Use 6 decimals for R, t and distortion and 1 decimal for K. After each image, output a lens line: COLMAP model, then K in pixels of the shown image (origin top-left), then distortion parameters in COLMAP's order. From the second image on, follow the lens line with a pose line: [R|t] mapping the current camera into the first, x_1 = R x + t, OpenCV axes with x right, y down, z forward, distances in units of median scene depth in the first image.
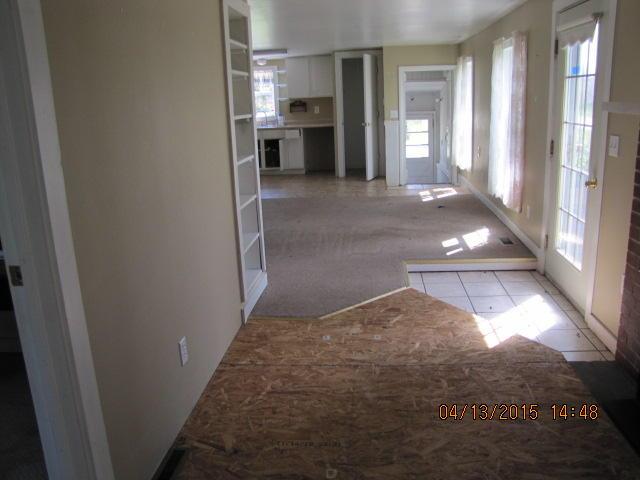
lens RADIAL K [[534.5, 0, 318.9], [0, 534.5, 239.5], [0, 0, 1]] dist [-0.147326, 0.015381]
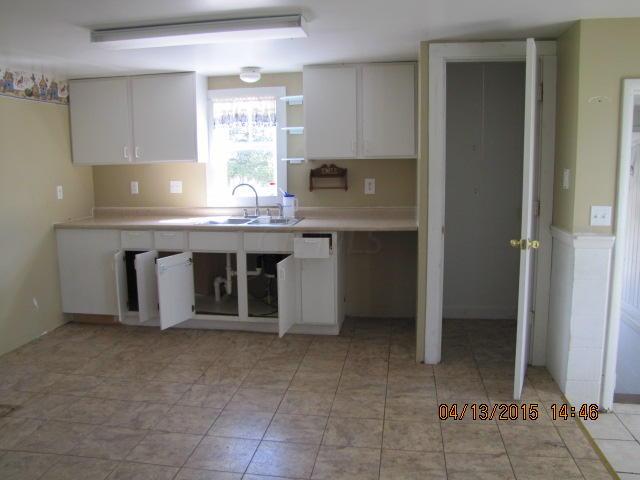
lens RADIAL K [[534.5, 0, 318.8], [0, 534.5, 241.5], [0, 0, 1]] dist [-0.147326, 0.015381]
pose [[0.998210, 0.036624, -0.047290, -0.024711], [-0.041344, 0.993818, -0.103040, -0.154803], [0.043224, 0.104810, 0.993552, 0.573009]]
